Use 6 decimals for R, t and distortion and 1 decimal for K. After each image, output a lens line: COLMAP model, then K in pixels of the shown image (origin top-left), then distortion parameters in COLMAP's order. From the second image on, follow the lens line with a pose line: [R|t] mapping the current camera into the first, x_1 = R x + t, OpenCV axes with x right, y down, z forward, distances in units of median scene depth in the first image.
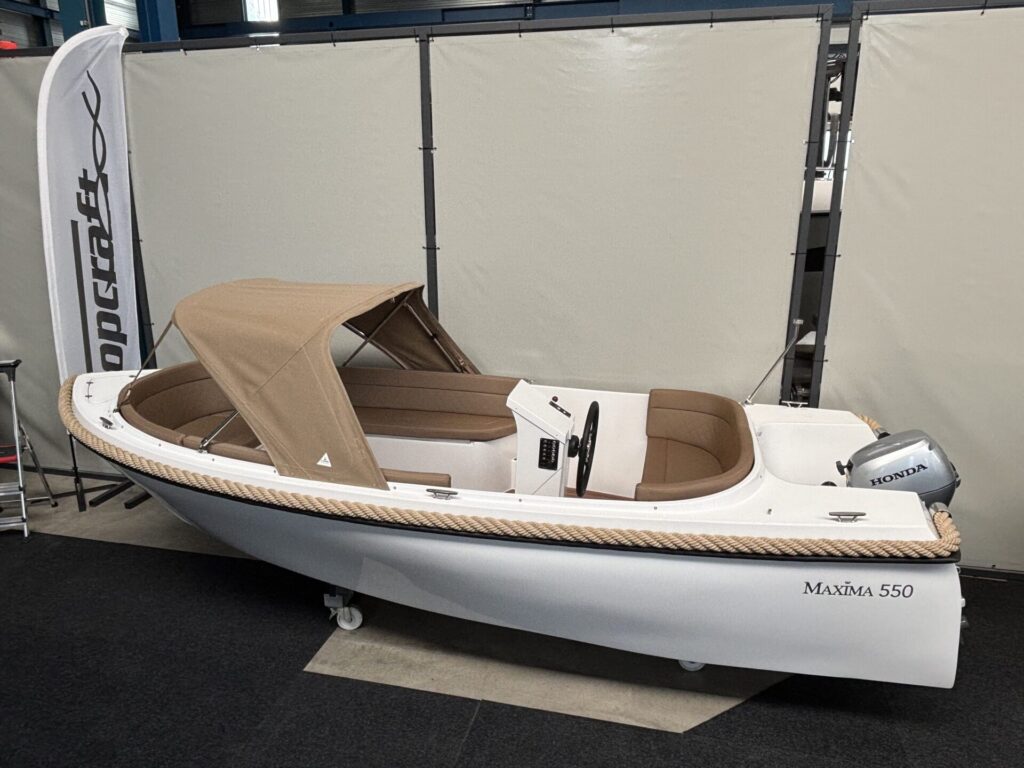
lens RADIAL K [[741.2, 0, 516.1], [0, 741.2, 389.8], [0, 0, 1]] dist [0.031614, -0.001640]
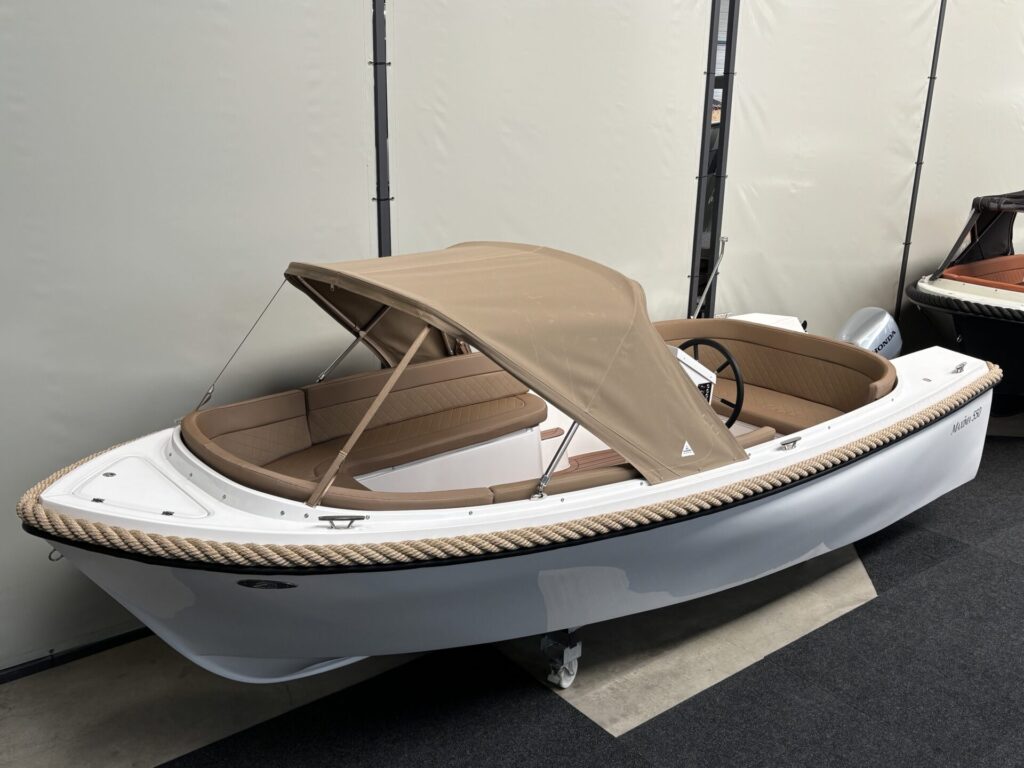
lens RADIAL K [[970.7, 0, 509.7], [0, 970.7, 378.8], [0, 0, 1]] dist [0.058001, 0.000000]
pose [[0.607142, -0.214699, 0.765038, -1.172496], [0.205044, 0.972529, 0.110203, -0.141261], [-0.767682, 0.089957, 0.634486, 0.440407]]
